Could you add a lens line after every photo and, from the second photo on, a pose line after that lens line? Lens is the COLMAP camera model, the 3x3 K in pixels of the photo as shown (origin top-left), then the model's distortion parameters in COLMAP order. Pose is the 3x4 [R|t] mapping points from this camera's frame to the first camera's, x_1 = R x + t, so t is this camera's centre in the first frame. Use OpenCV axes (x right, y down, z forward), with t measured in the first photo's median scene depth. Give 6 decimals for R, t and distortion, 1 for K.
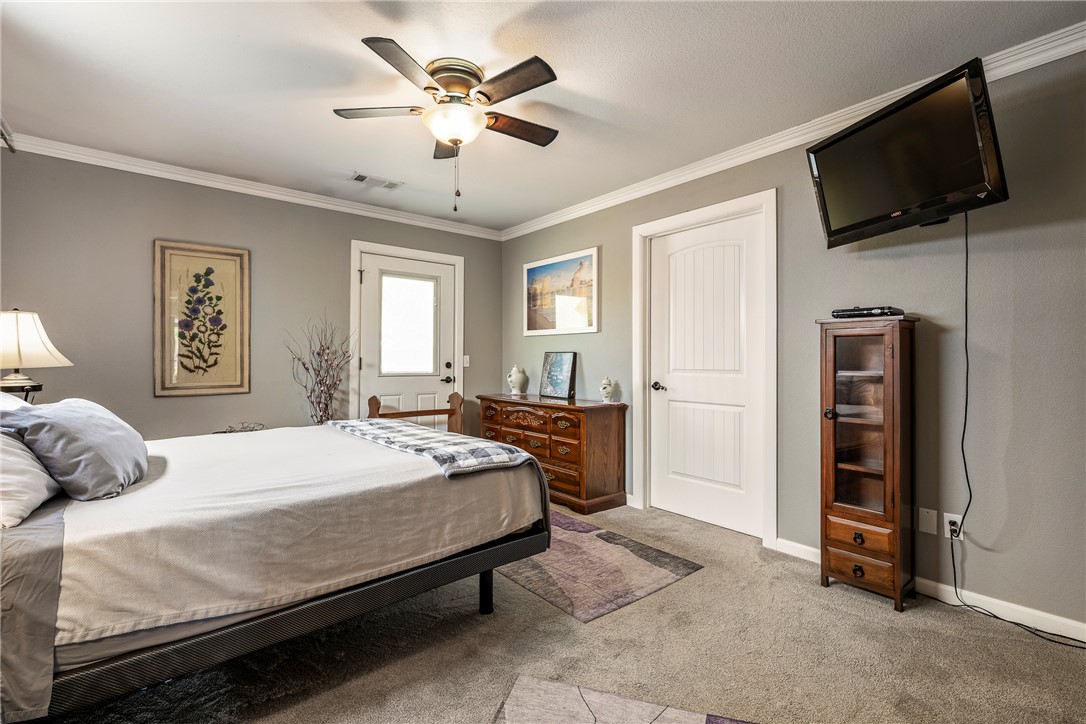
lens RADIAL K [[474.6, 0, 543.9], [0, 474.6, 354.9], [0, 0, 1]] dist [-0.001442, -0.000224]
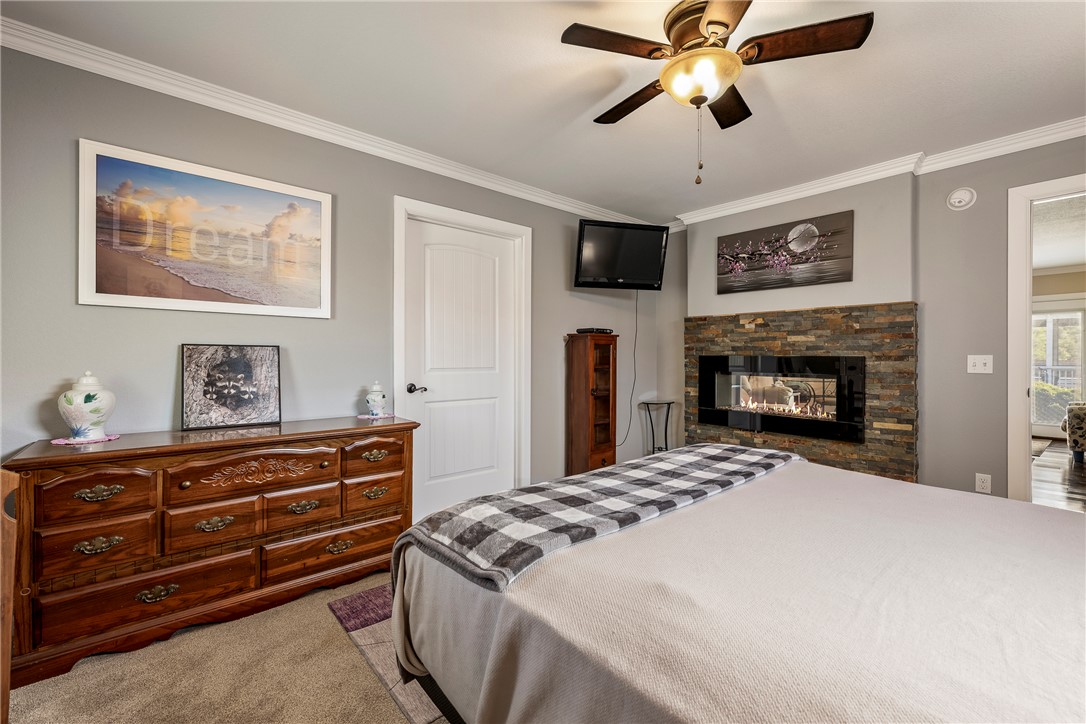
lens RADIAL K [[440.1, 0, 543.0], [0, 440.1, 362.0], [0, 0, 1]] dist [-0.030027, -0.000024]
pose [[-0.029021, -0.006019, 0.999561, -0.524082], [-0.007341, 0.999956, 0.005809, 0.008998], [-0.999552, -0.007169, -0.029064, 0.701591]]
